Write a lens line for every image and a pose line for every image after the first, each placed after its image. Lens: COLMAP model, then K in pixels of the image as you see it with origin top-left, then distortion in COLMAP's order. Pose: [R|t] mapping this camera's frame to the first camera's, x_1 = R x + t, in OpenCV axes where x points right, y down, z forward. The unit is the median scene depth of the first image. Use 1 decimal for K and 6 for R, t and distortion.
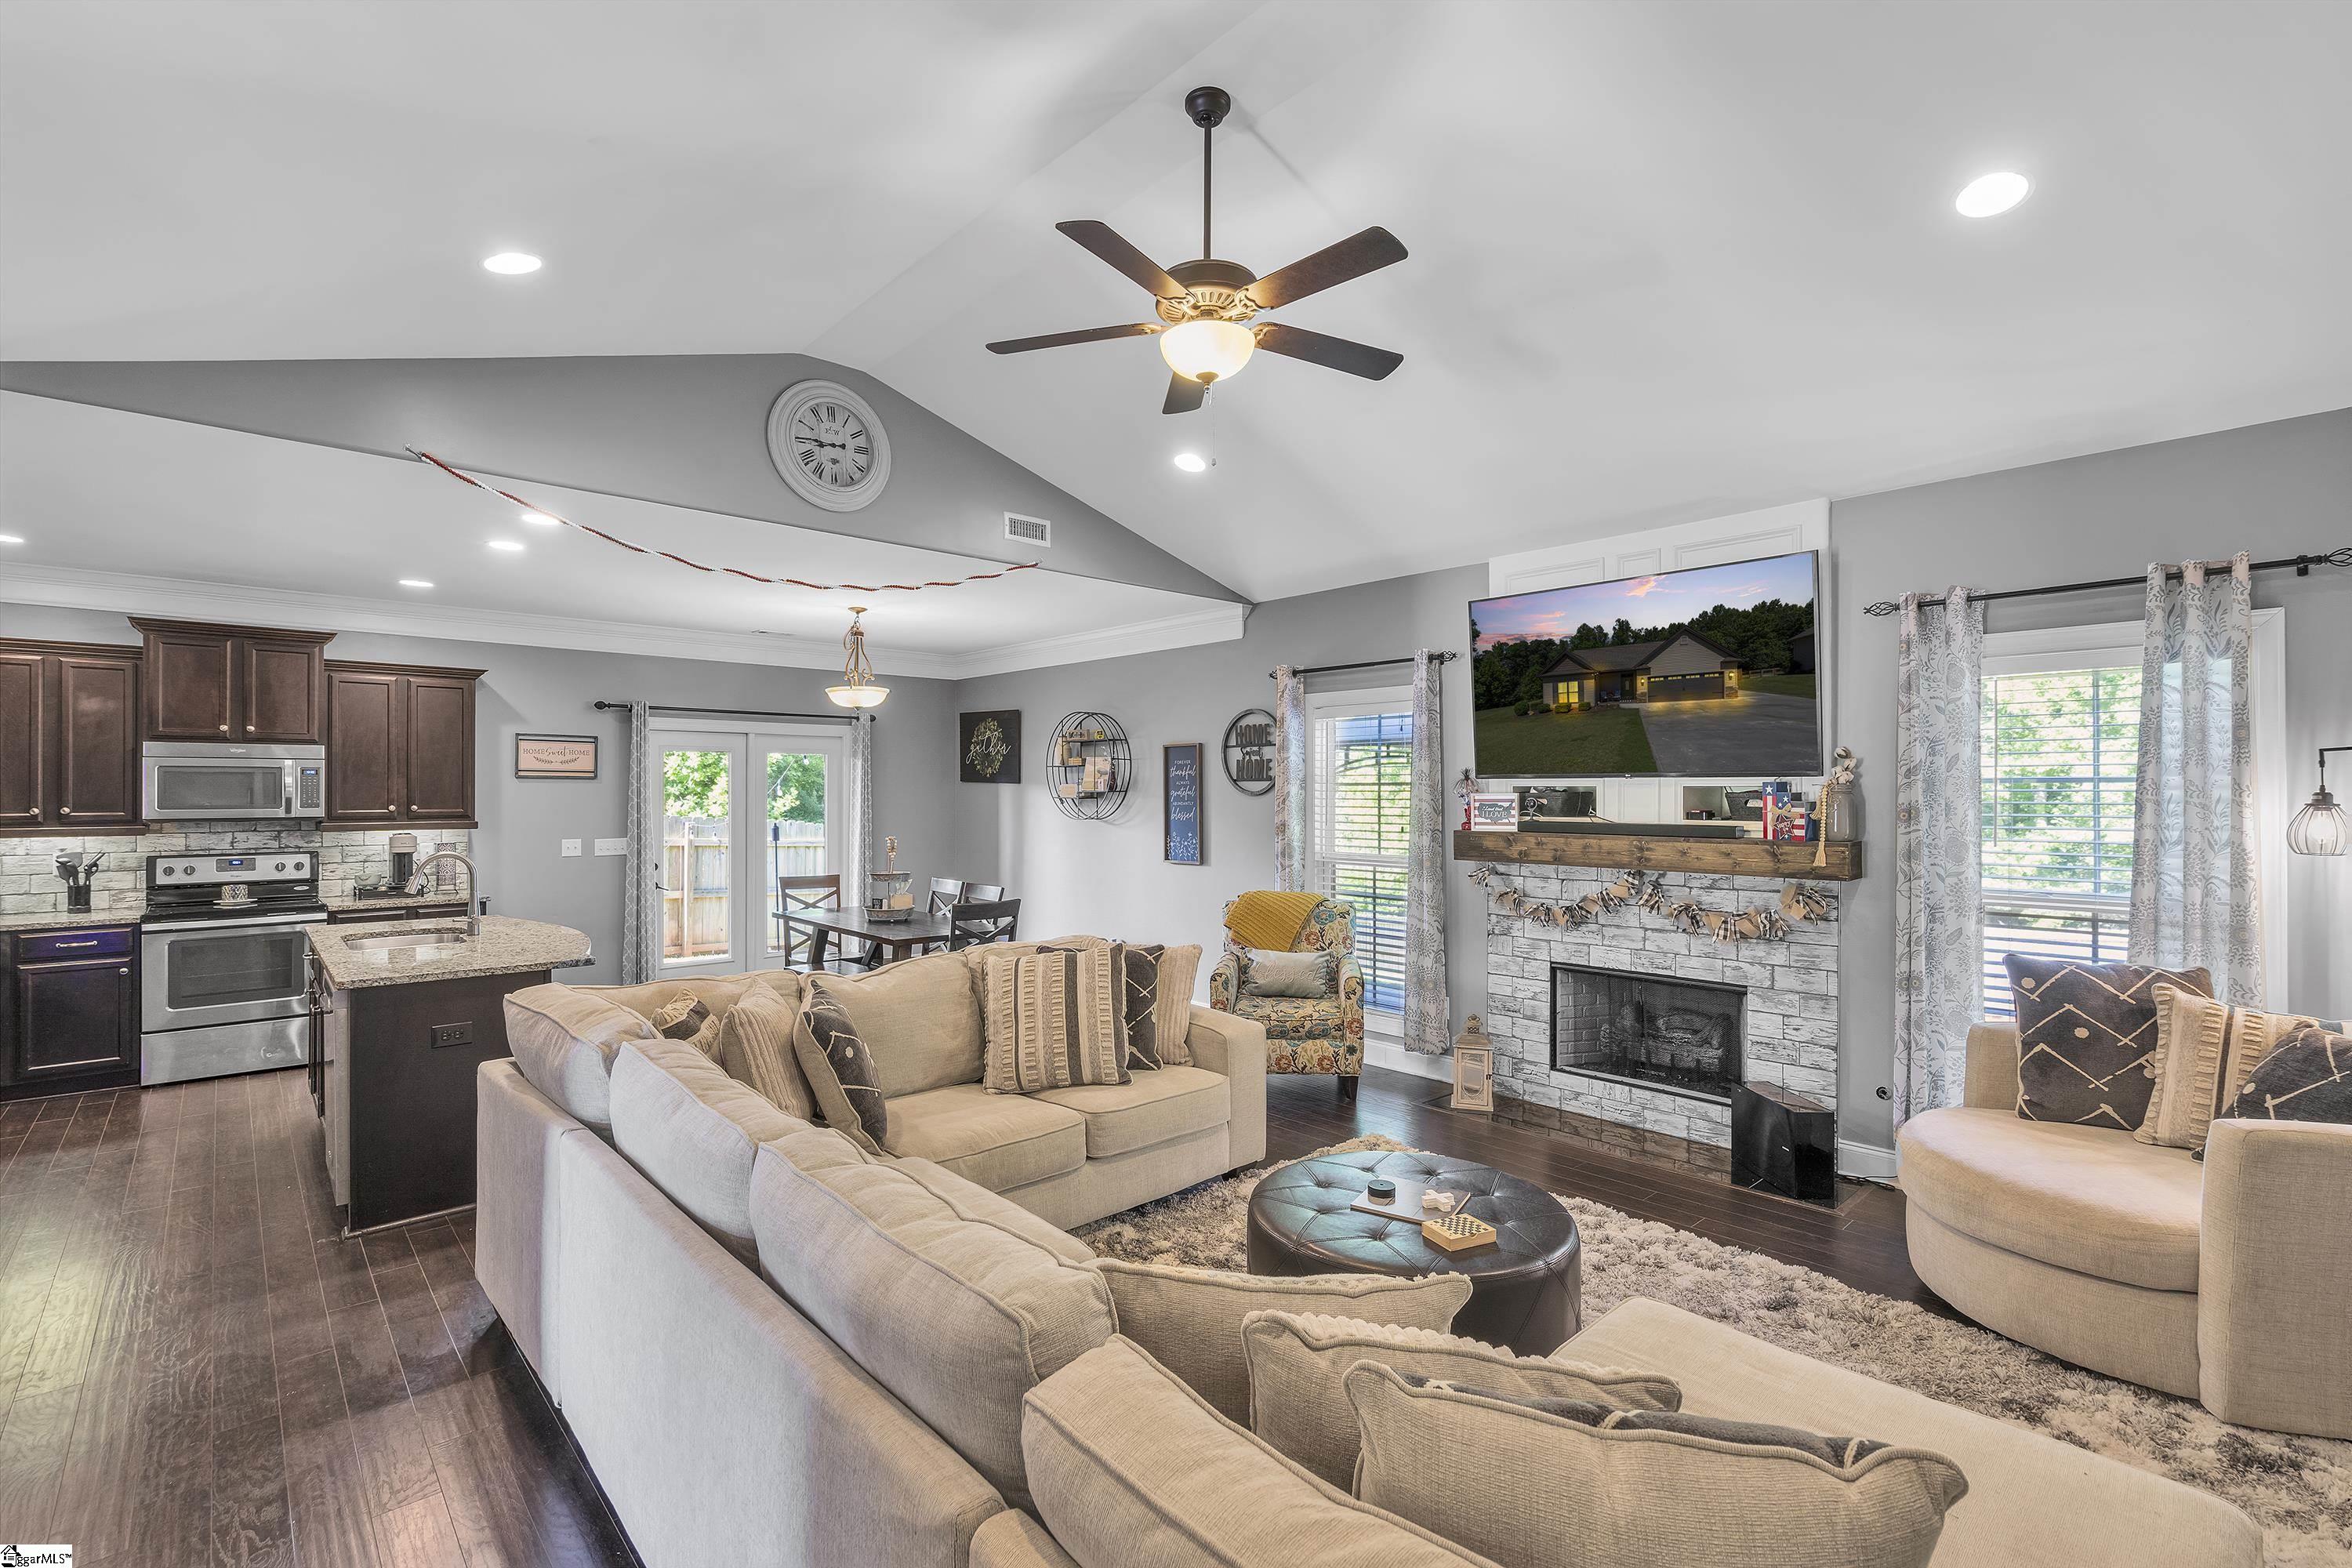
lens RADIAL K [[1050.1, 0, 1168.9], [0, 1050.1, 779.7], [0, 0, 1]] dist [-0.001646, 0.000054]
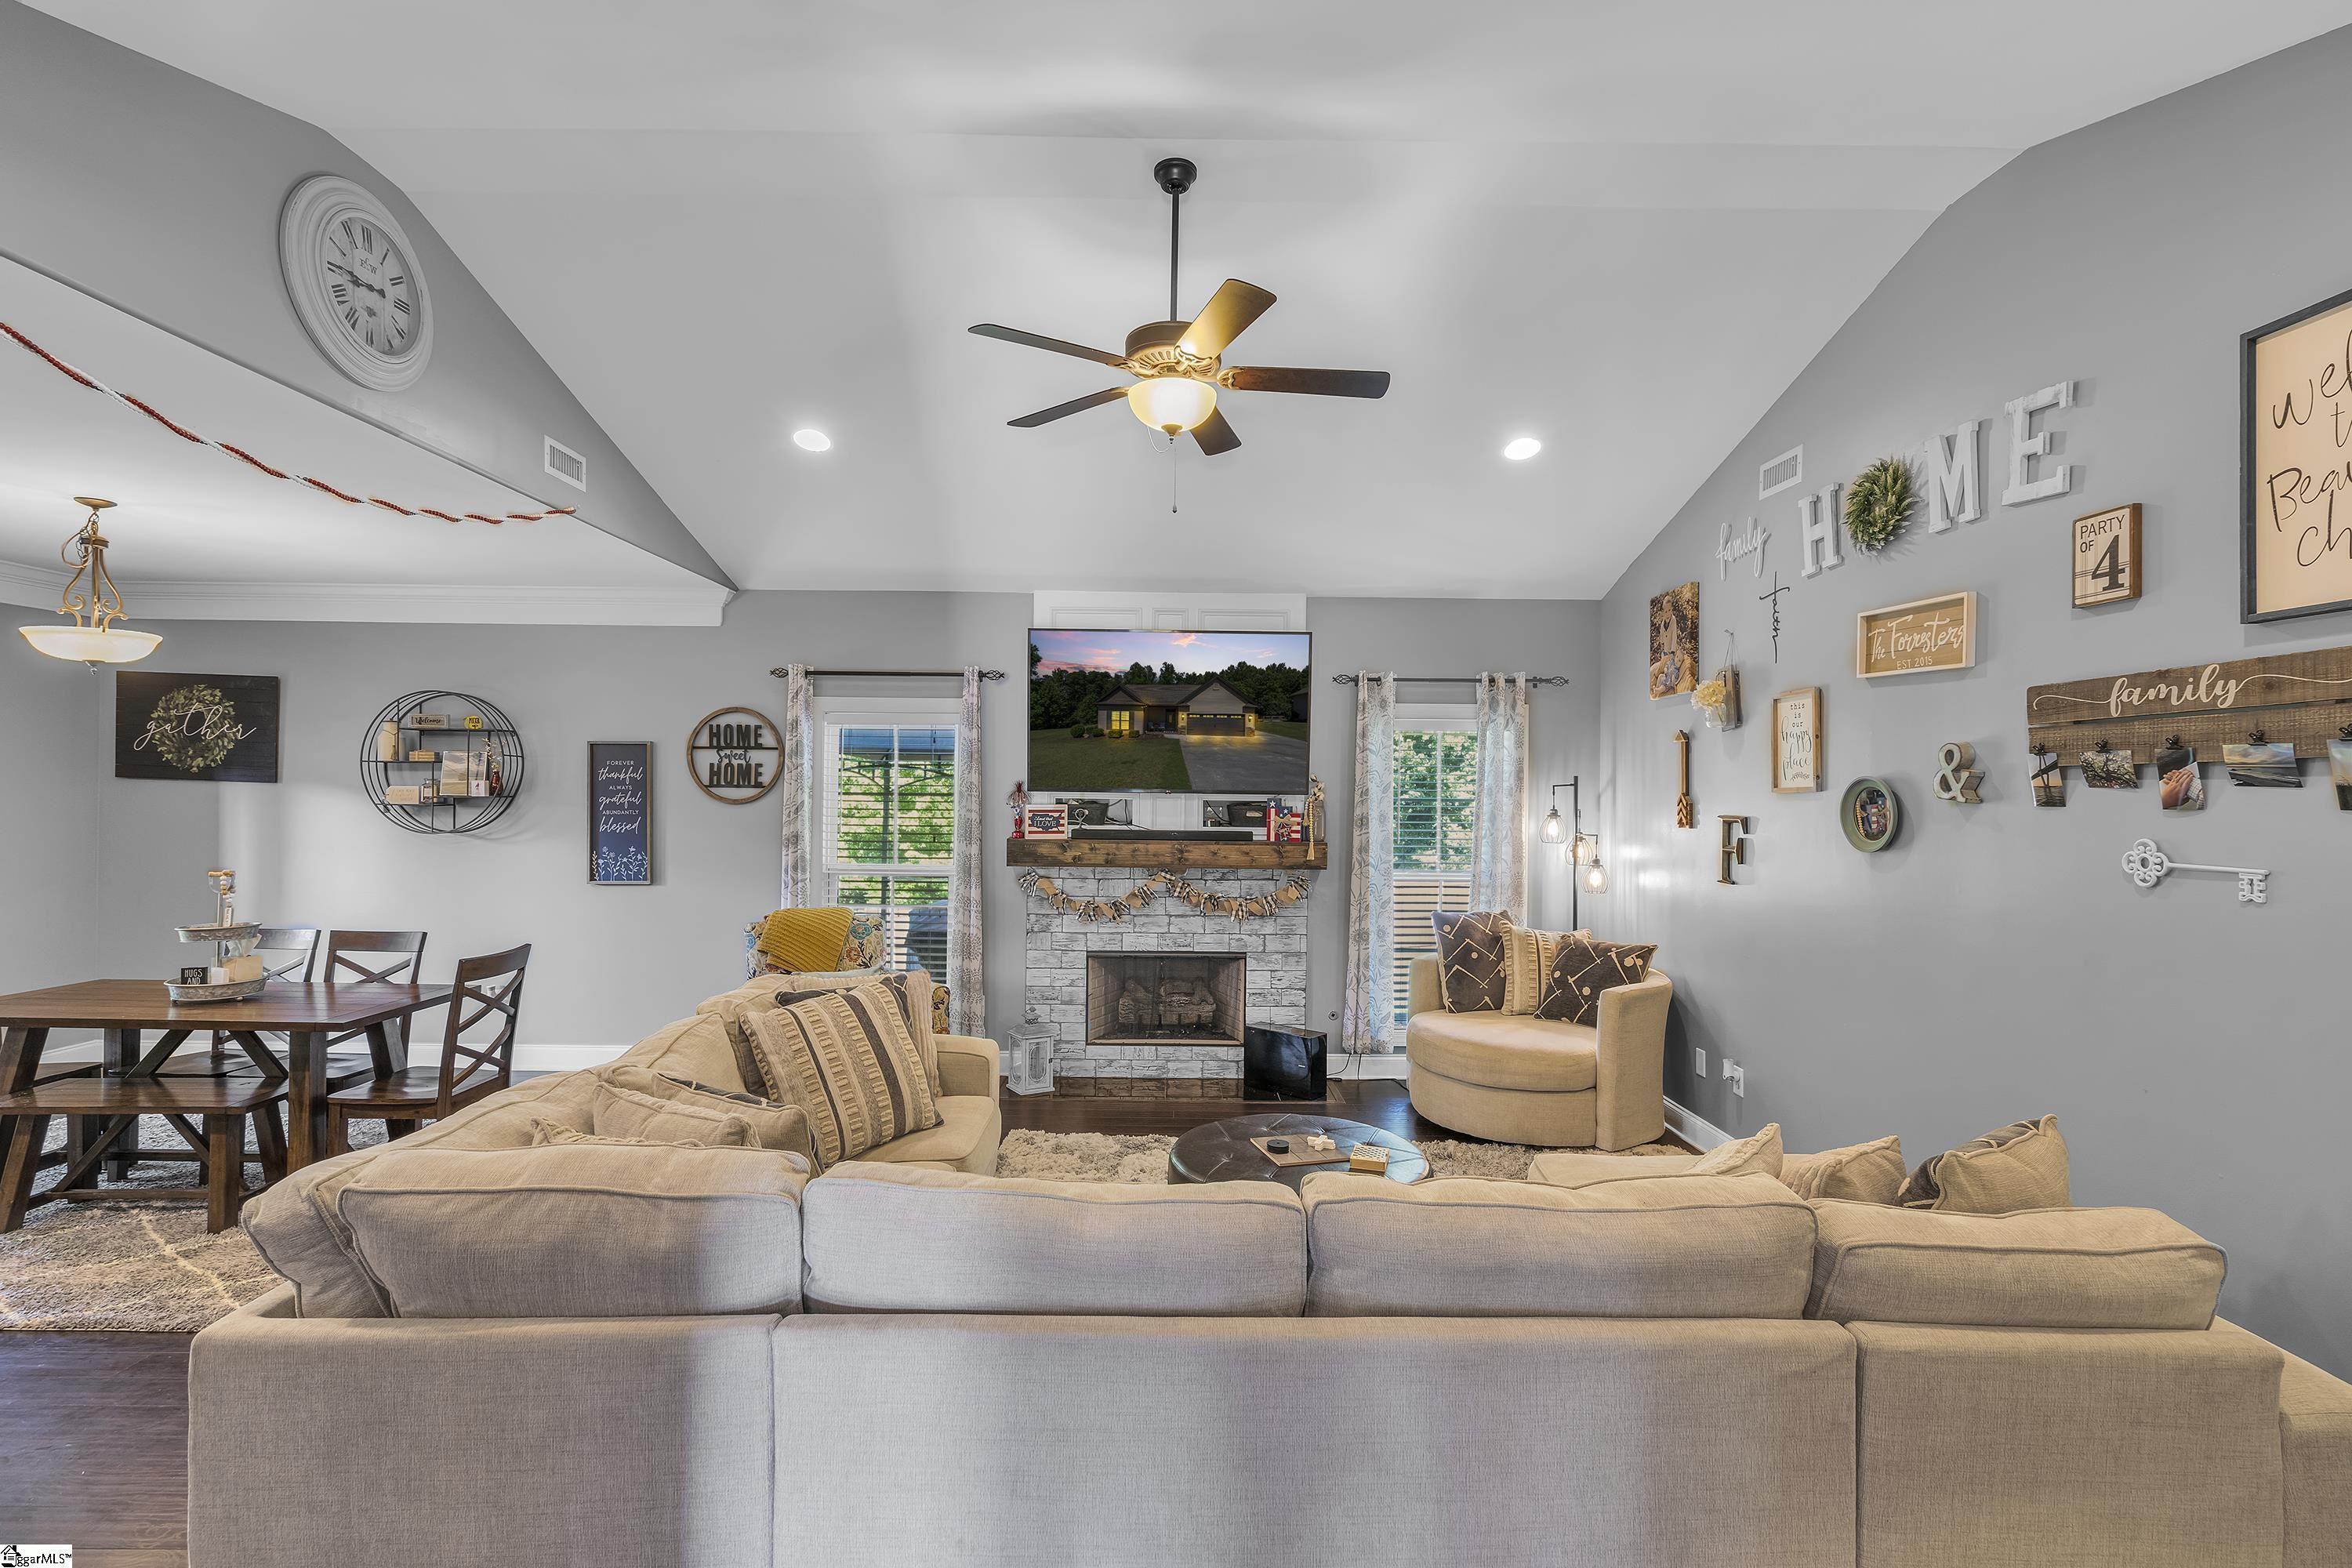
lens RADIAL K [[1054.4, 0, 1176.0], [0, 1054.4, 784.0], [0, 0, 1]] dist [-0.002306, 0.000361]
pose [[0.670361, 0.010655, 0.741959, -0.410681], [-0.018764, 0.999821, 0.002595, -0.013954], [-0.741798, -0.015662, 0.670440, 0.149163]]
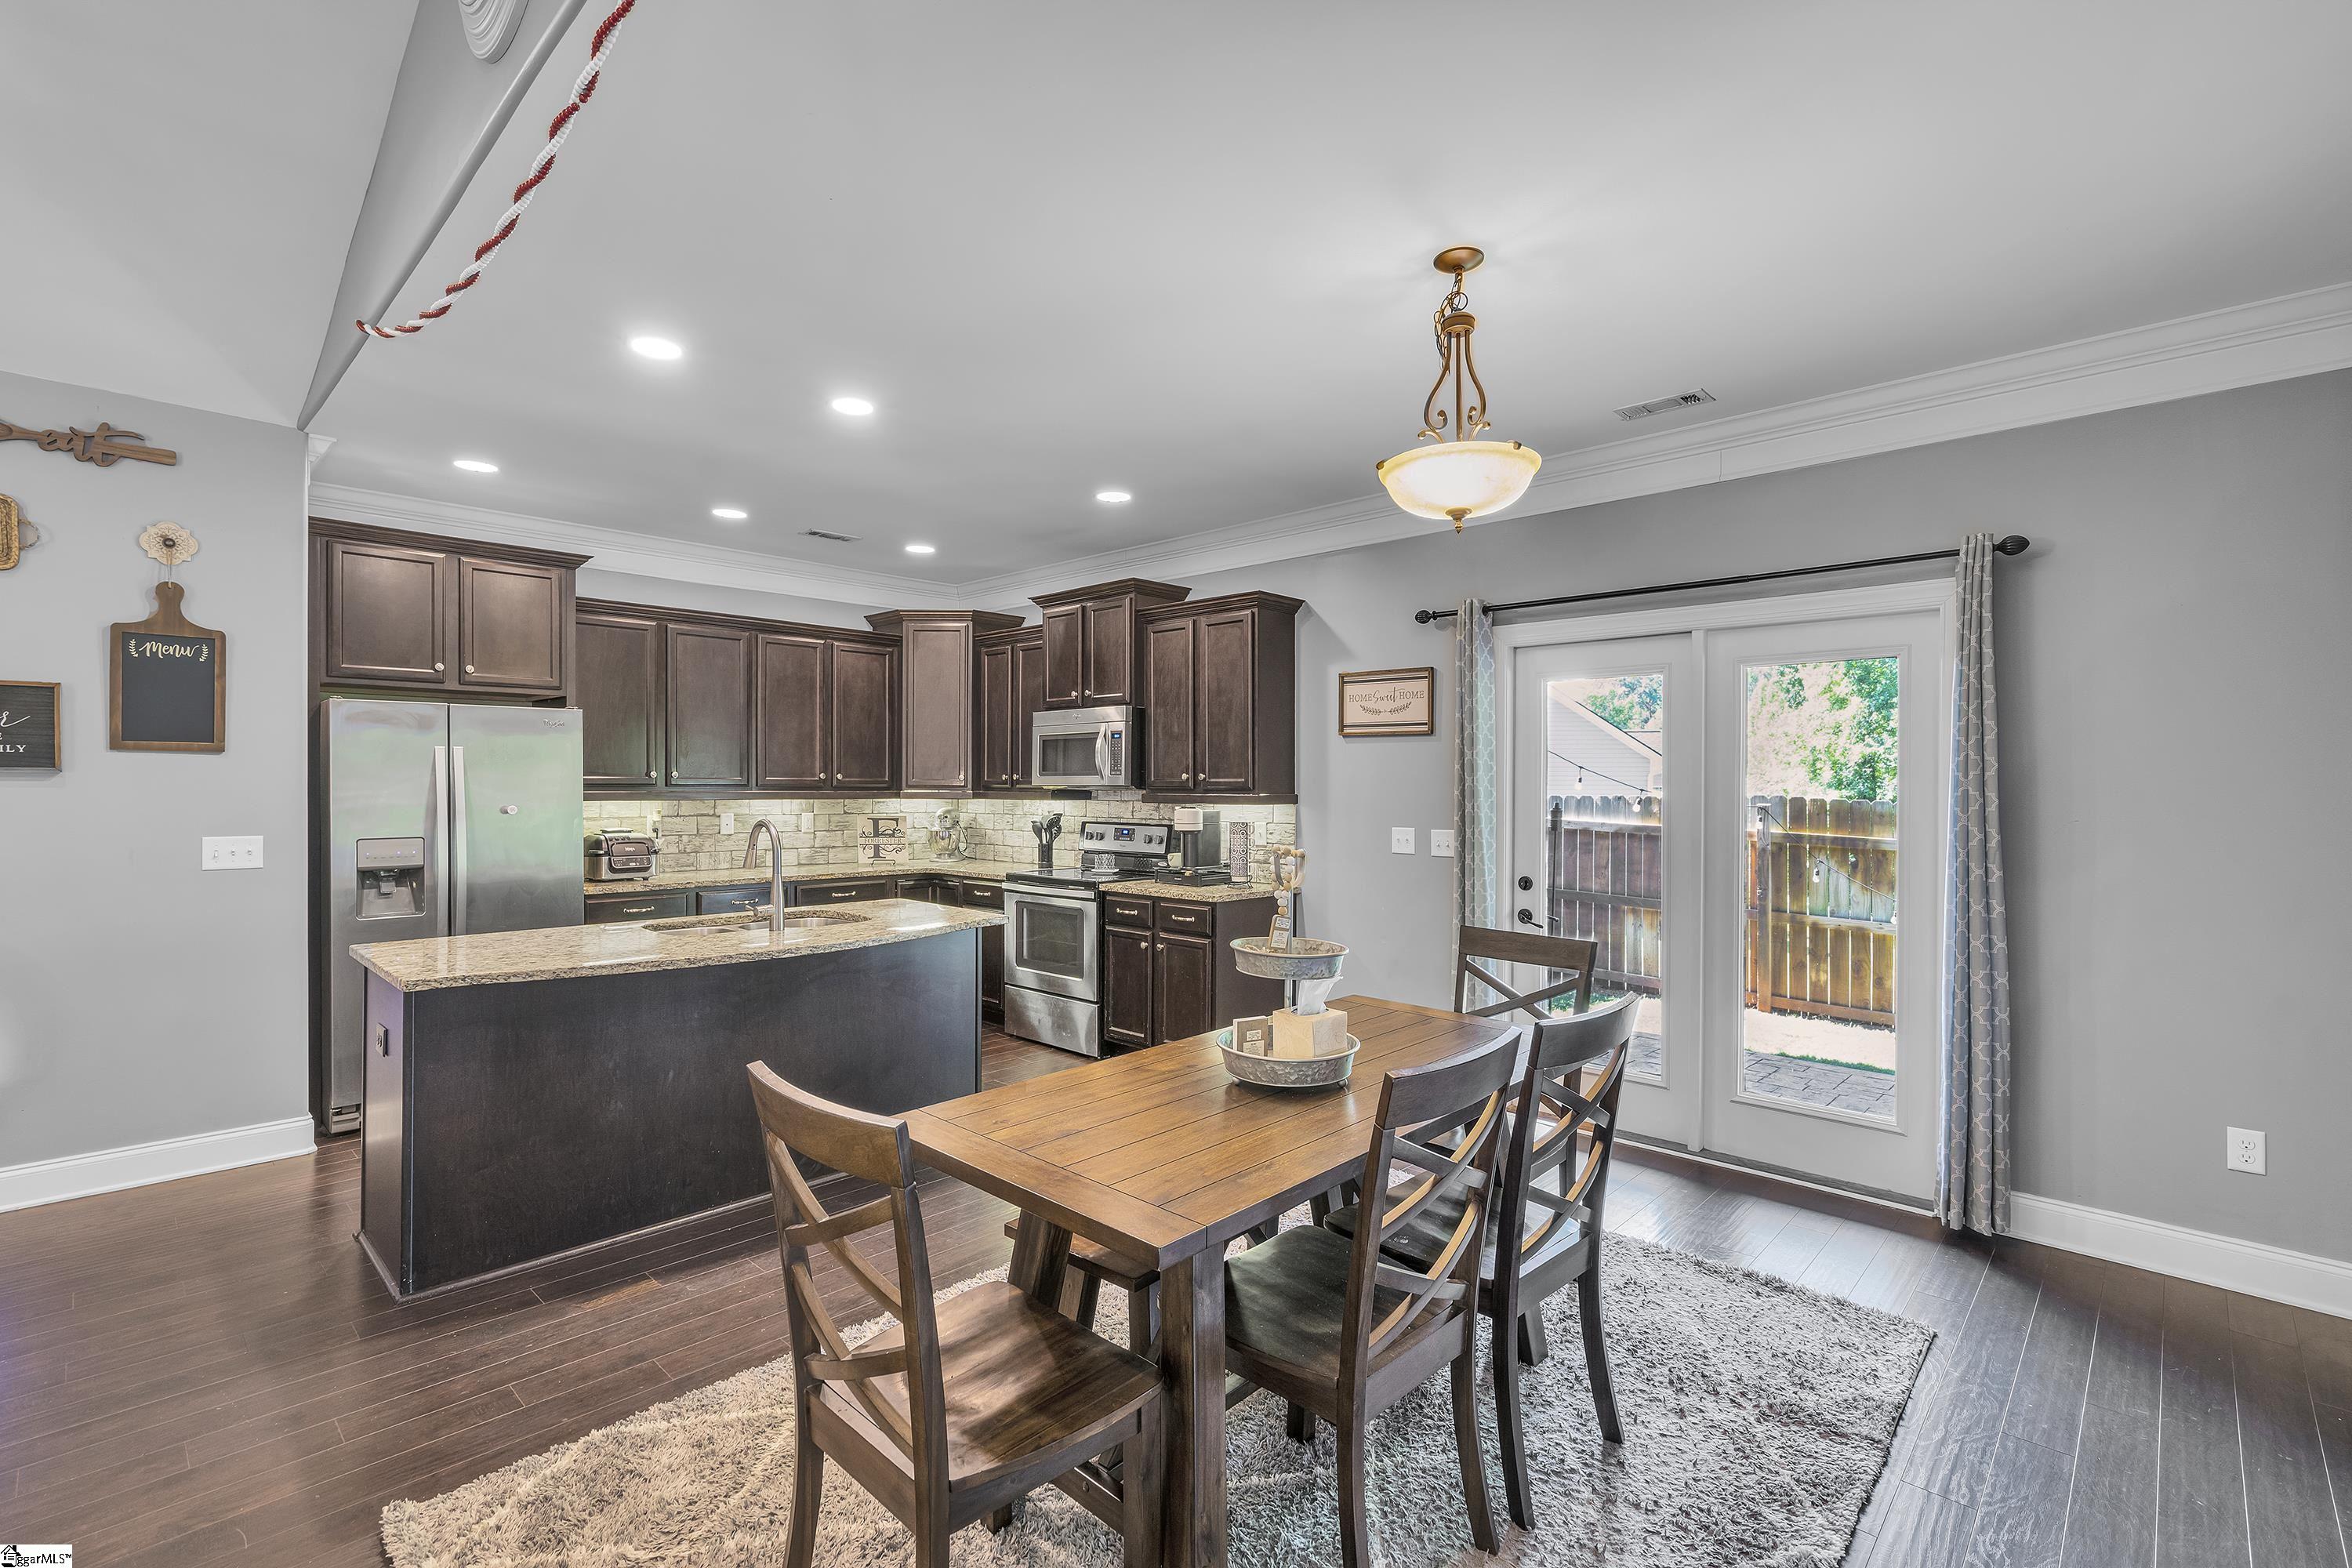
lens RADIAL K [[1050.1, 0, 1168.9], [0, 1050.1, 779.7], [0, 0, 1]] dist [-0.001646, 0.000054]
pose [[0.073131, -0.002670, -0.997319, 0.103064], [0.007232, 0.999972, -0.002147, 0.036308], [0.997296, -0.007055, 0.073149, 1.083749]]
